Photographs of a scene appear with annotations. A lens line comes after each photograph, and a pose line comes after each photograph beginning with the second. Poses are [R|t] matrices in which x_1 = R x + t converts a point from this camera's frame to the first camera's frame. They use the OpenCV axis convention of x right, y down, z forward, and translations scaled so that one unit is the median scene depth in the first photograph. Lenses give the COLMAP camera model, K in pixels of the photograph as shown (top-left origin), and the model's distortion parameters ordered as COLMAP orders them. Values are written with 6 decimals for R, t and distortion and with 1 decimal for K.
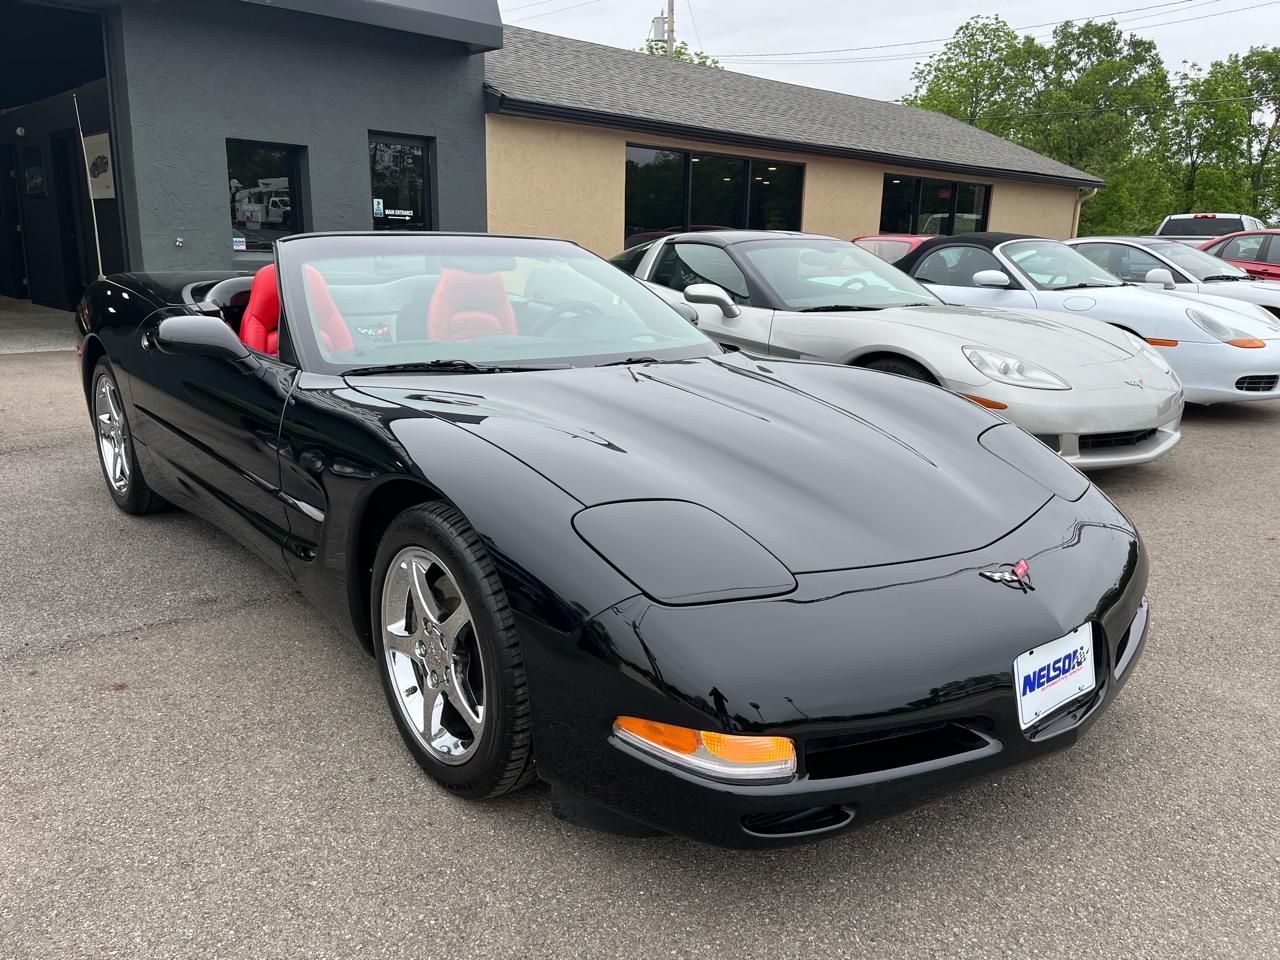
lens RADIAL K [[971.9, 0, 648.0], [0, 971.9, 487.0], [0, 0, 1]] dist [0.078459, -0.106199]
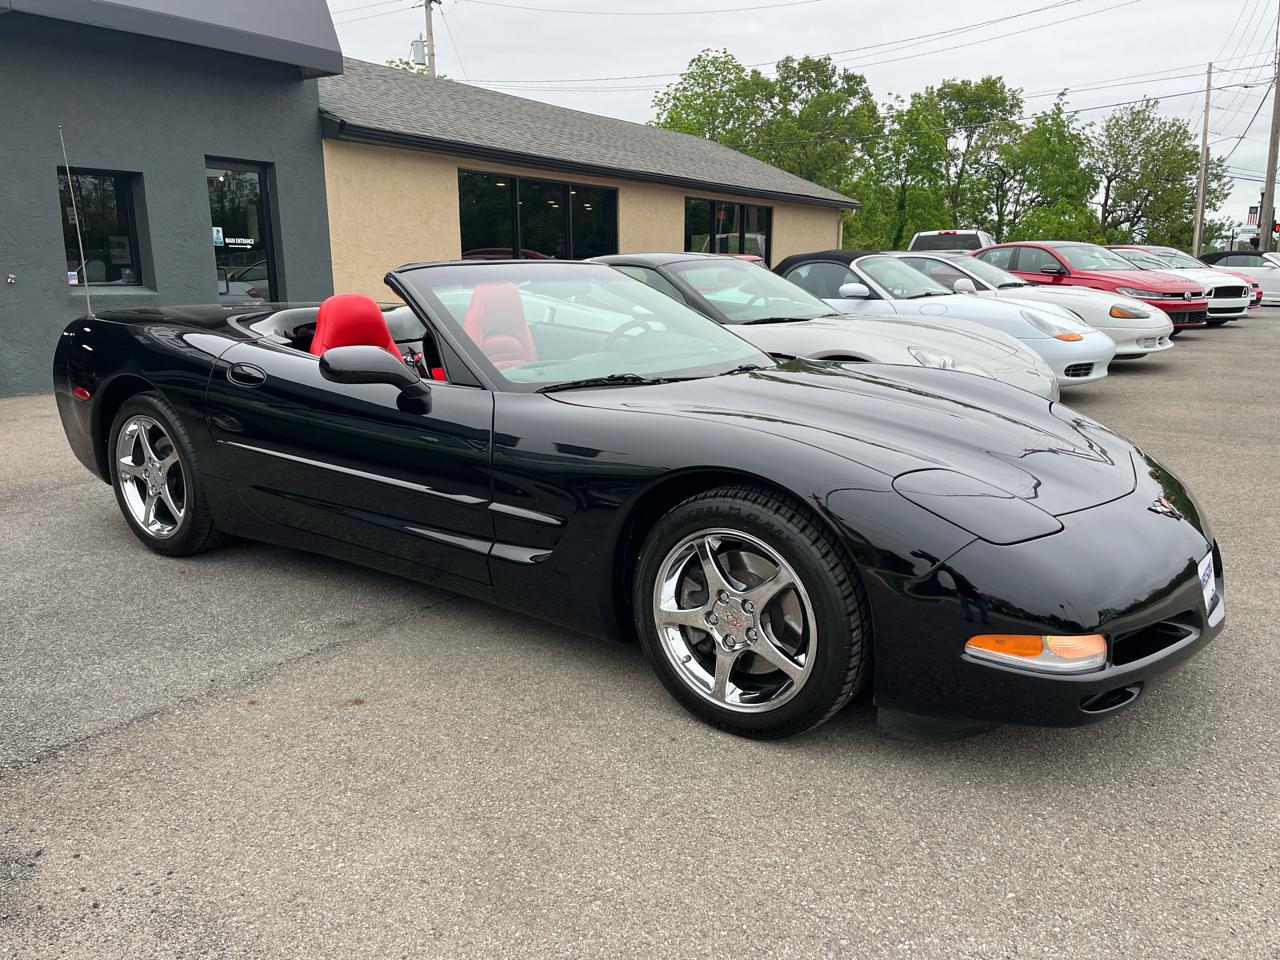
lens RADIAL K [[971.9, 0, 652.5], [0, 971.9, 486.8], [0, 0, 1]] dist [0.078459, -0.106199]
pose [[0.967352, -0.079122, 0.240771, -0.124443], [0.084149, 0.996396, -0.010653, 0.003684], [-0.239061, 0.030566, 0.970523, -0.023172]]
